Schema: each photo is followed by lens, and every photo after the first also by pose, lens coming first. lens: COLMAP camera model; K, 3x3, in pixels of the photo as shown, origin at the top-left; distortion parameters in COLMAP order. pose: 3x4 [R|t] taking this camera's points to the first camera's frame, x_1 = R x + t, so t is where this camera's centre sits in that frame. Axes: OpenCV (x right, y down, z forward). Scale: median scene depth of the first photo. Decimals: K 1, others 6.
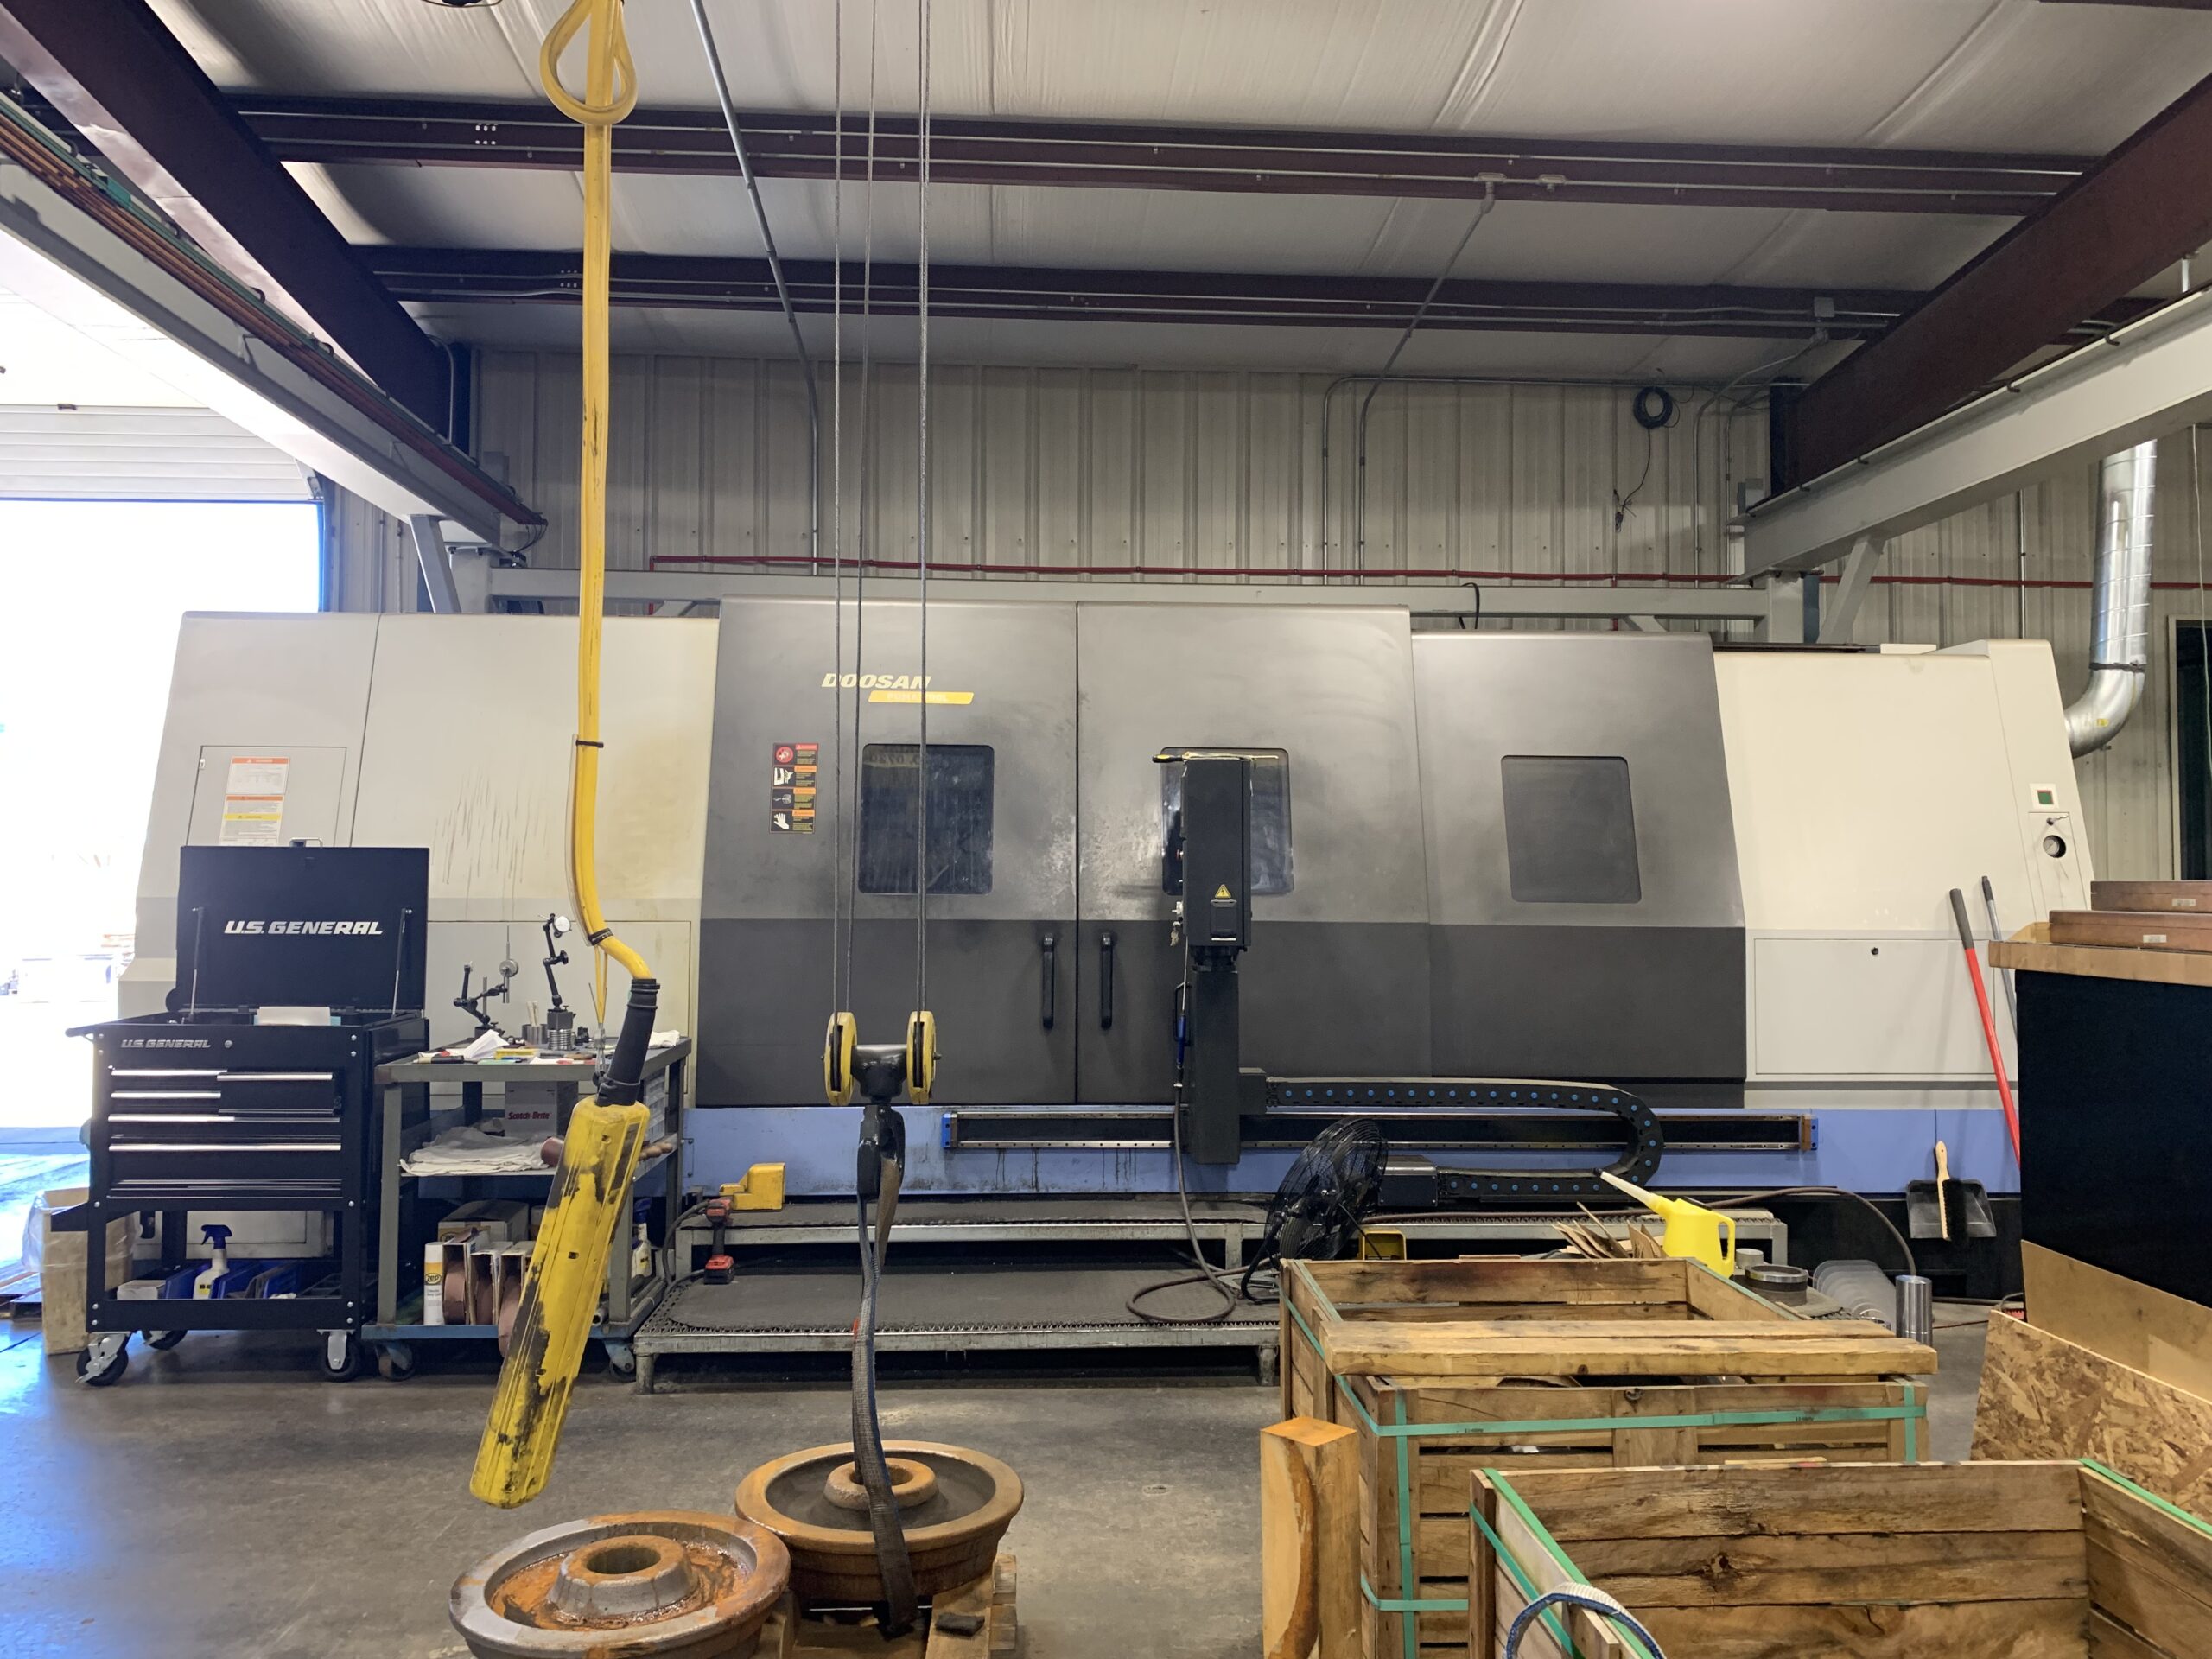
lens RADIAL K [[1663.4, 0, 1116.8], [0, 1663.4, 828.2], [0, 0, 1]] dist [0.015736, -0.013225]
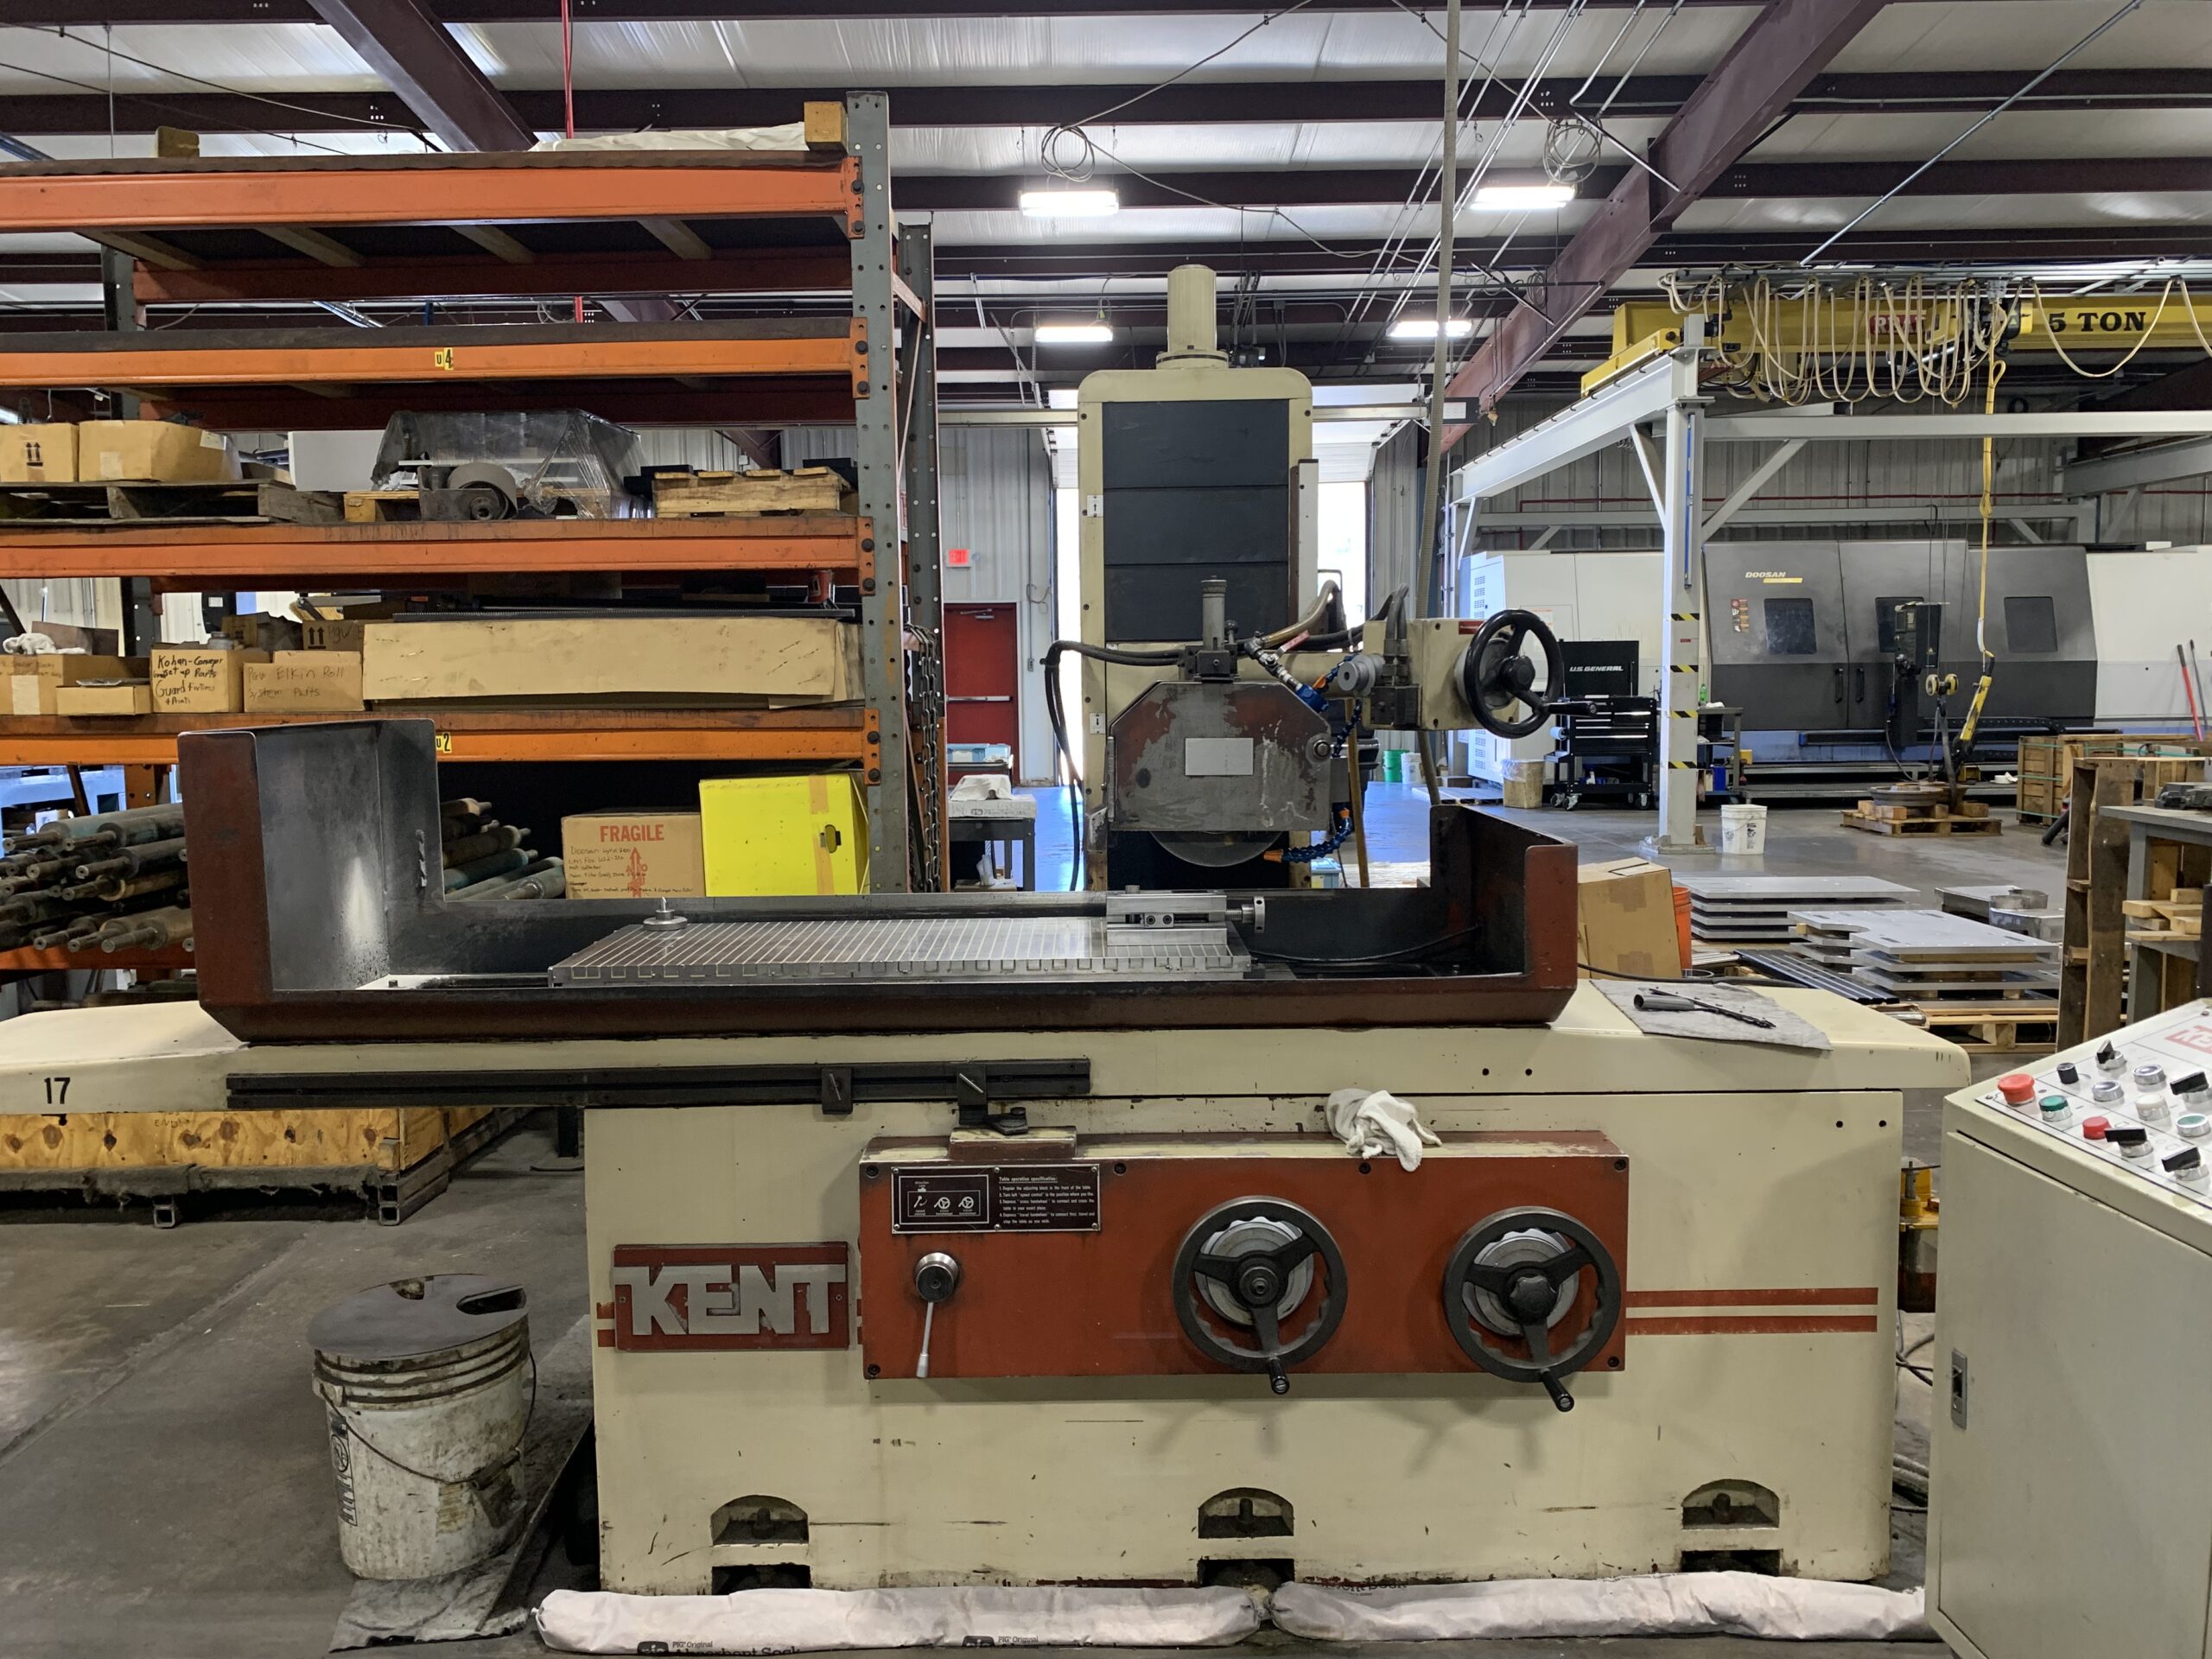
lens RADIAL K [[1663.4, 0, 1098.9], [0, 1663.4, 827.9], [0, 0, 1]] dist [0.015736, -0.013225]
pose [[0.998152, -0.016695, -0.058430, -1.060794], [0.023897, 0.991893, 0.124807, -0.045139], [0.055873, -0.125973, 0.990459, -1.758938]]
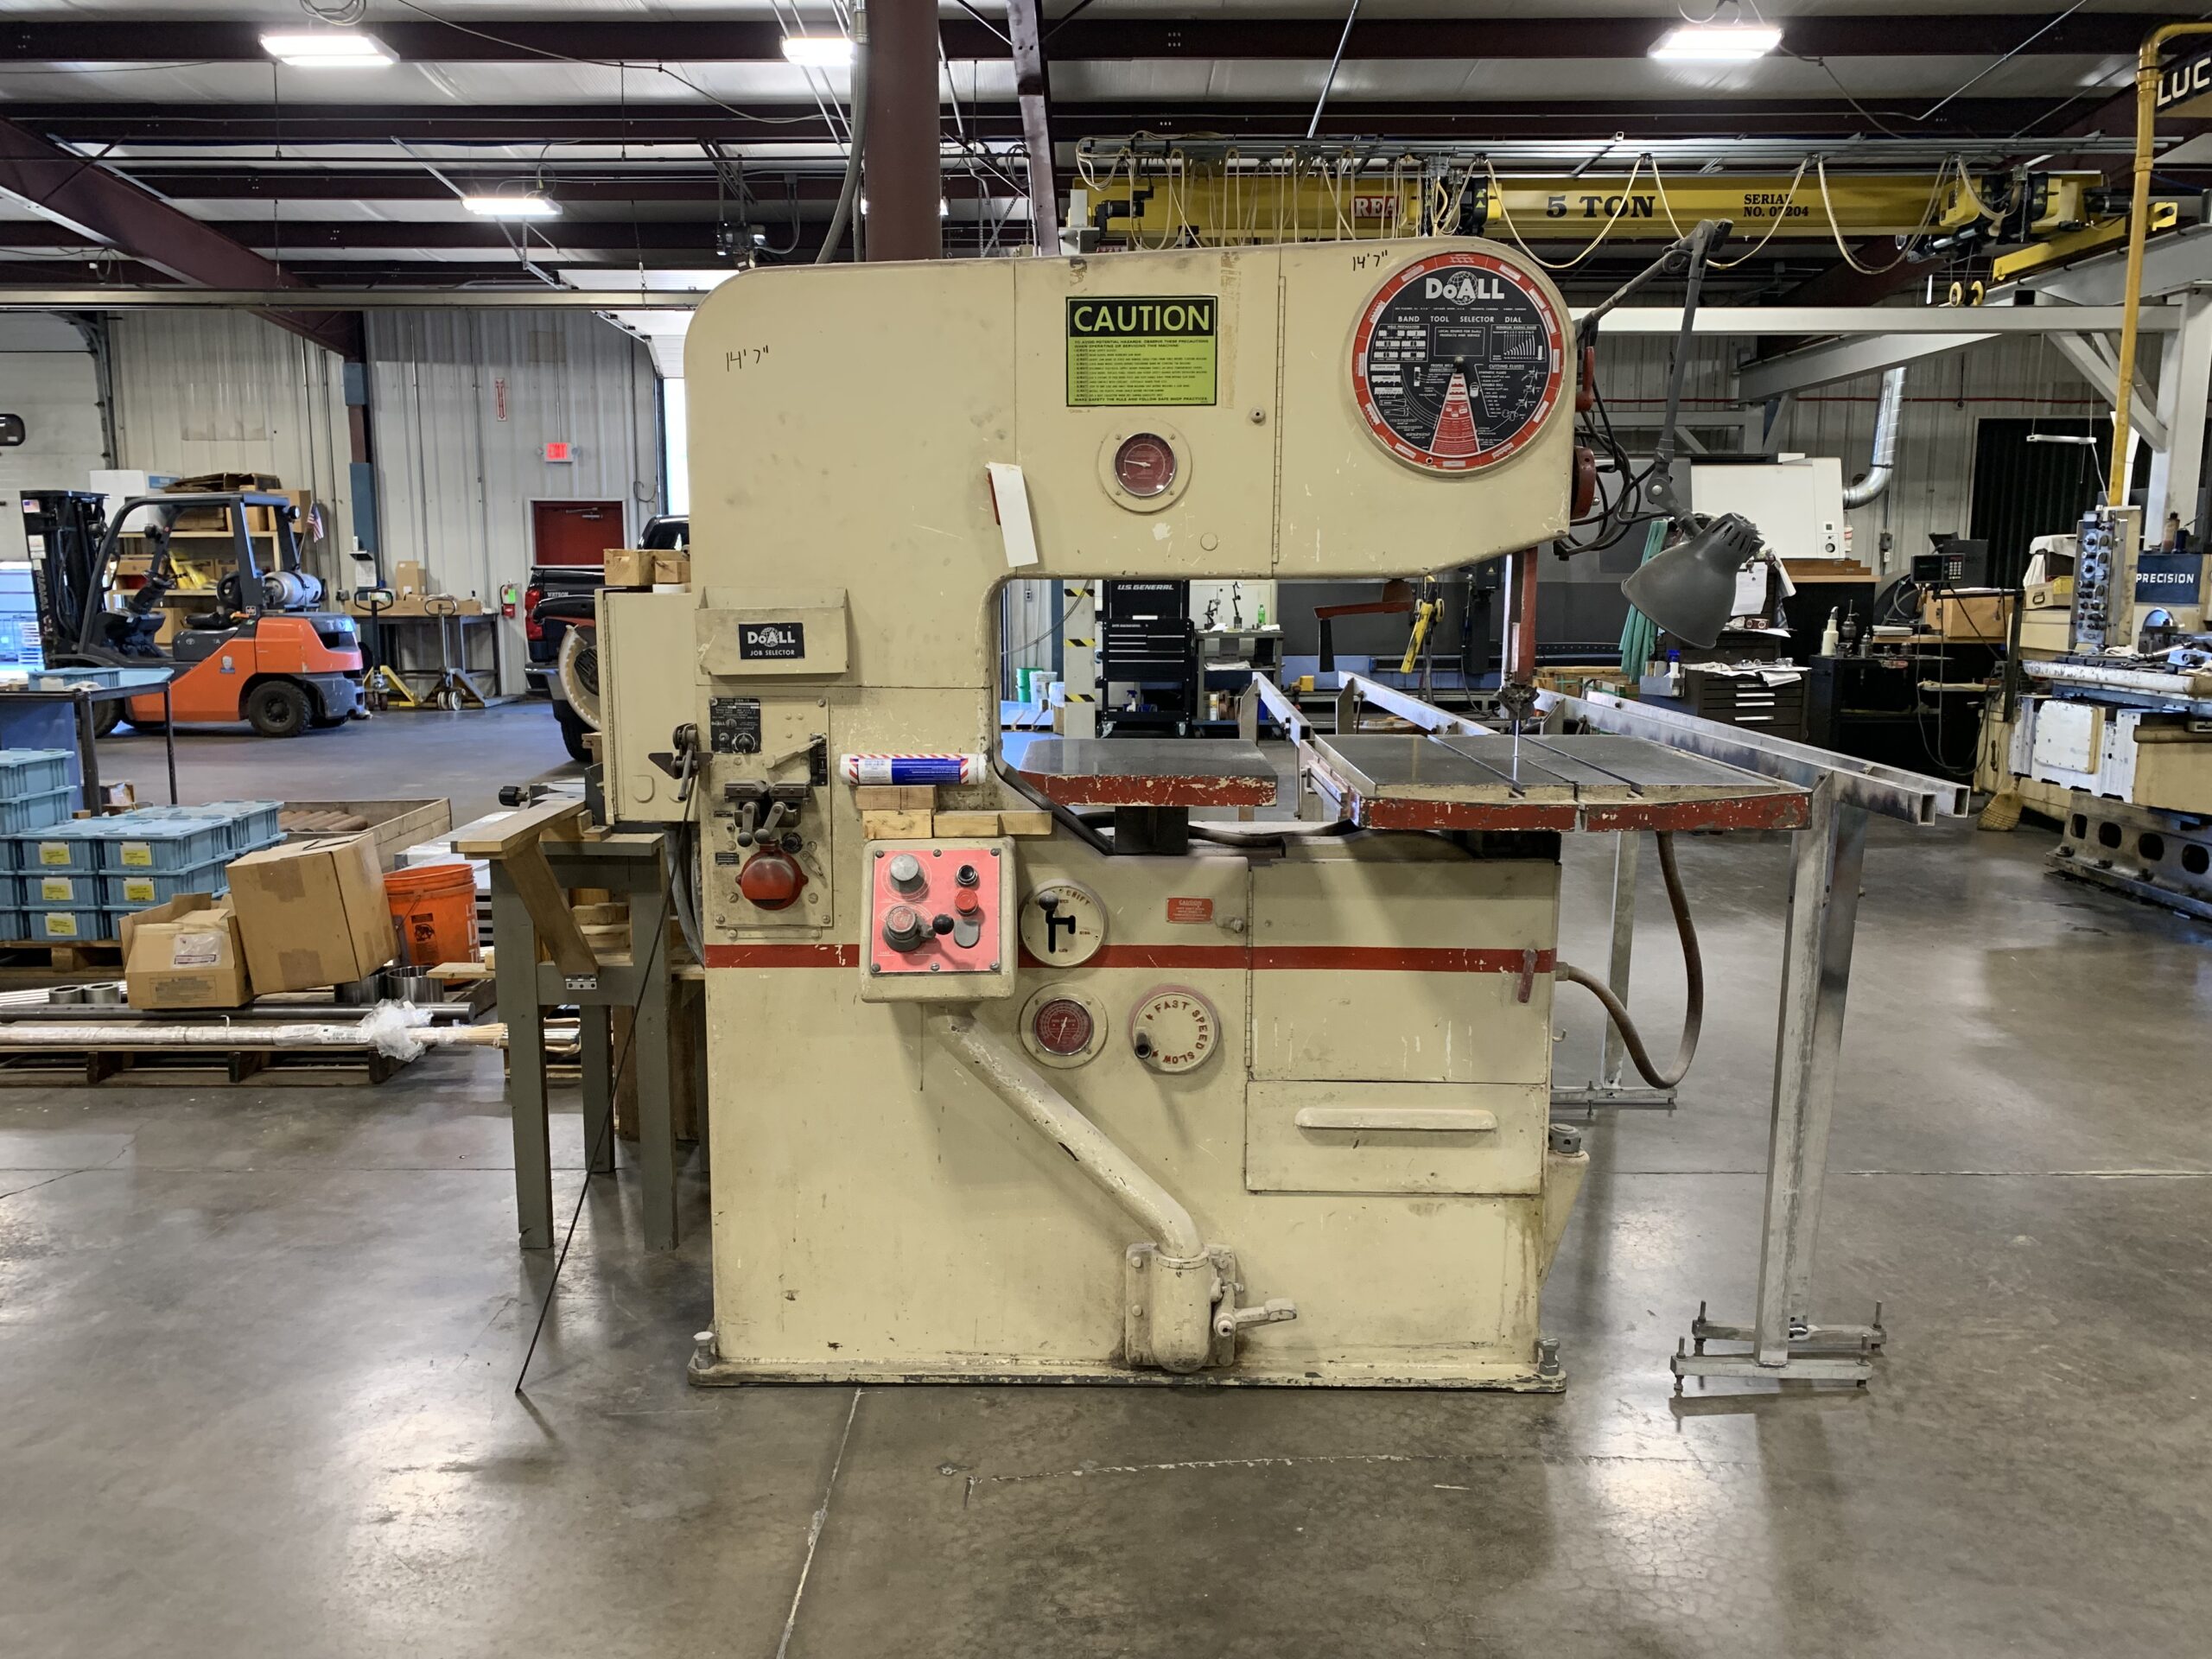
lens RADIAL K [[1663.4, 0, 1088.8], [0, 1663.4, 831.0], [0, 0, 1]] dist [0.015736, -0.013225]
pose [[0.997049, 0.004751, -0.076616, -0.323383], [0.009760, 0.982136, 0.187919, -0.052205], [0.076140, -0.188112, 0.979192, -1.539504]]
